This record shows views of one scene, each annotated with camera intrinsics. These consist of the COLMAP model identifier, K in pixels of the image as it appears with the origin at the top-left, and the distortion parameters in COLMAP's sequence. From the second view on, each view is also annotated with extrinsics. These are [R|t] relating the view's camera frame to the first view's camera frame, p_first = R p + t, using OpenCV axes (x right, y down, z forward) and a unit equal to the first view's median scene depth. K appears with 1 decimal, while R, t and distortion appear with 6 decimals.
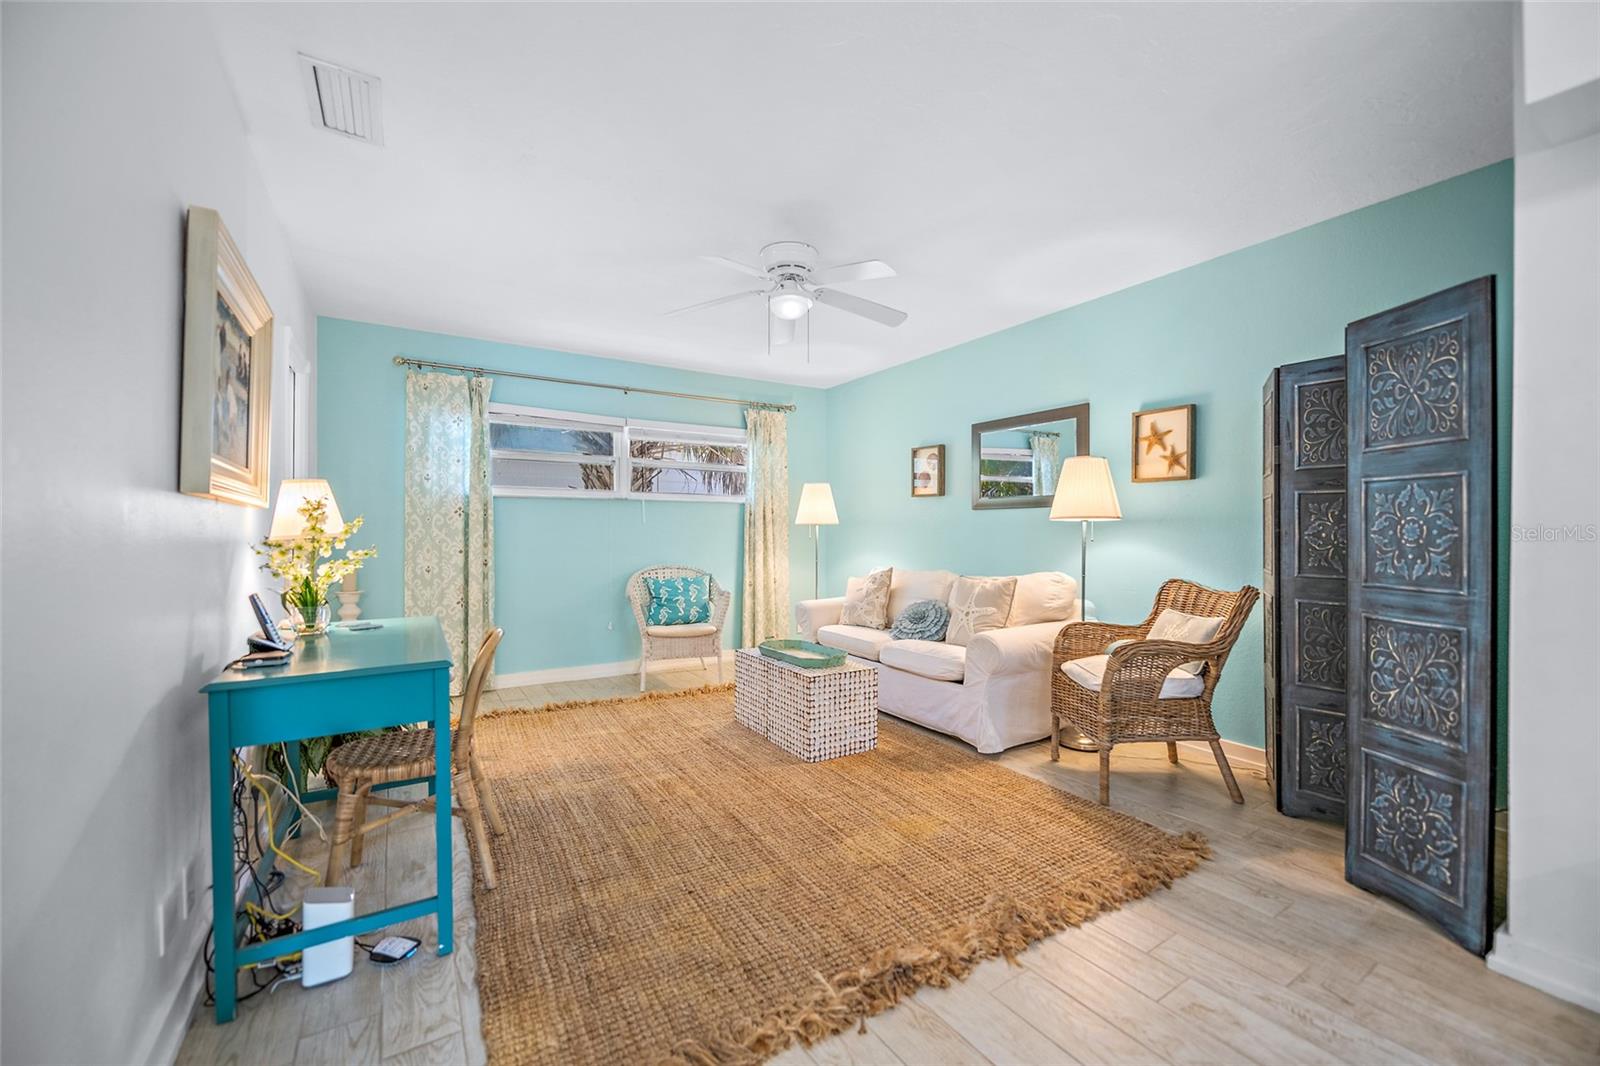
lens RADIAL K [[637.2, 0, 813.4], [0, 637.2, 534.8], [0, 0, 1]] dist [-0.003211, -0.001130]
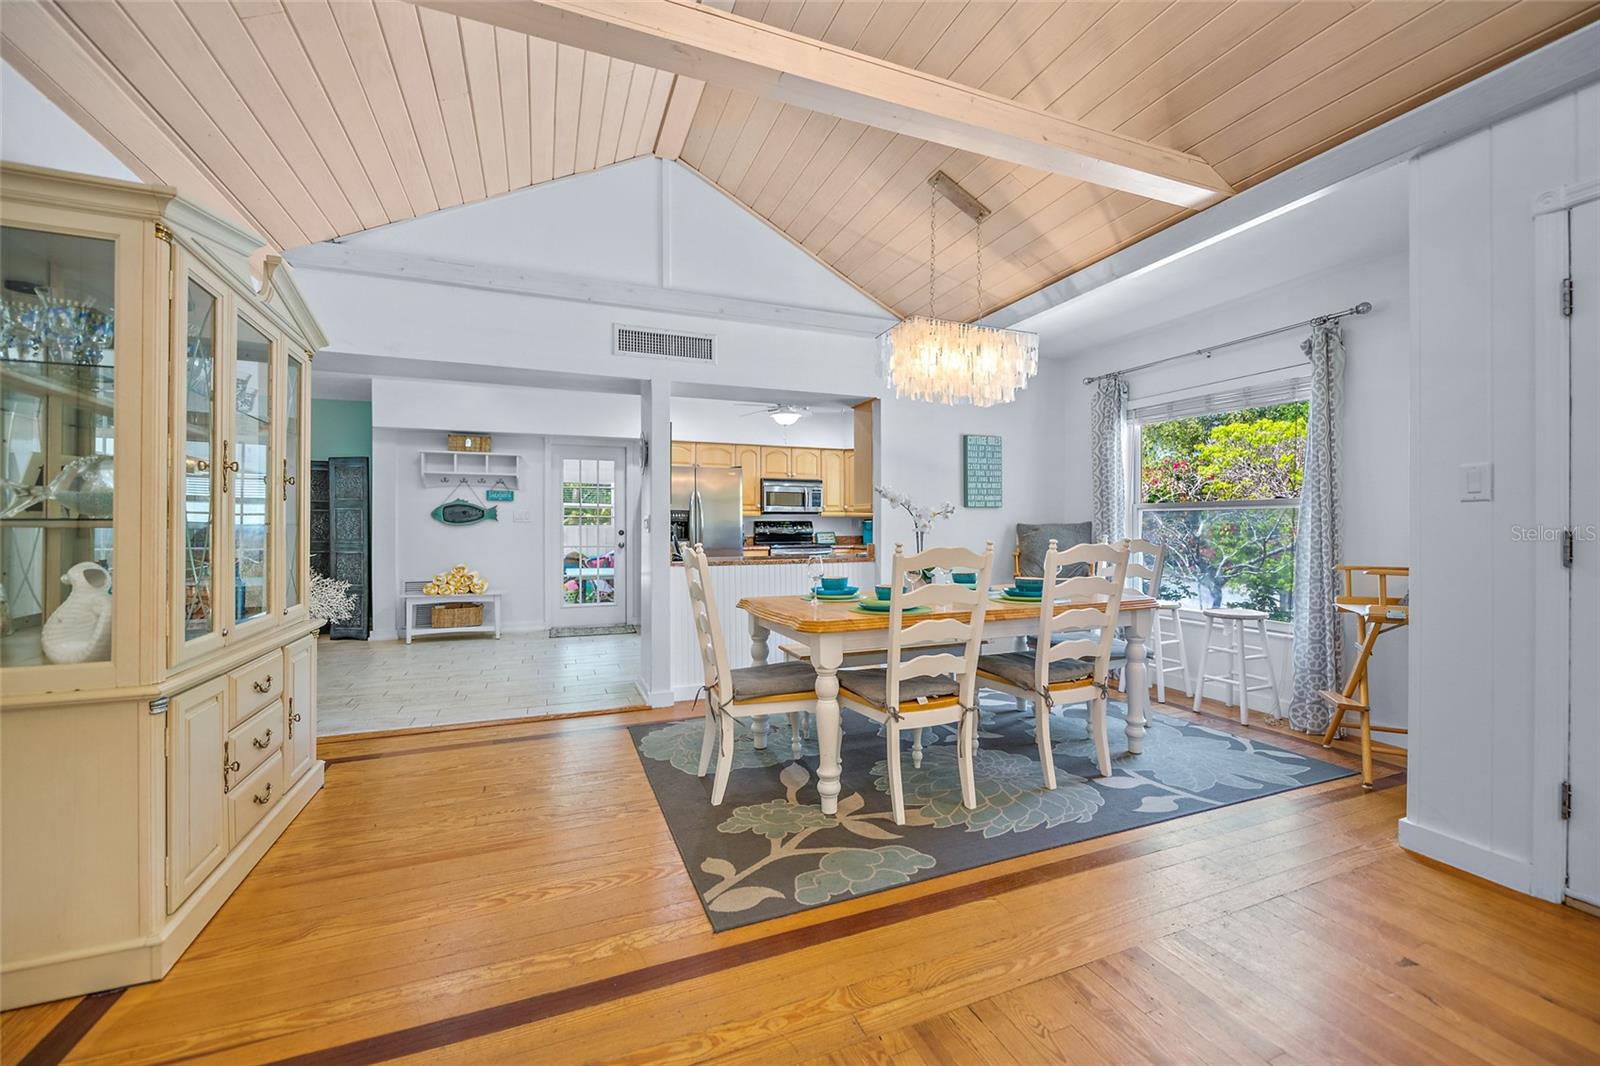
lens RADIAL K [[637.2, 0, 801.6], [0, 637.2, 527.5], [0, 0, 1]] dist [-0.003211, -0.001130]
pose [[0.209607, -0.006759, 0.977762, -1.095366], [0.002516, 0.999977, 0.006373, -0.005299], [-0.977782, 0.001124, 0.209619, -1.216456]]
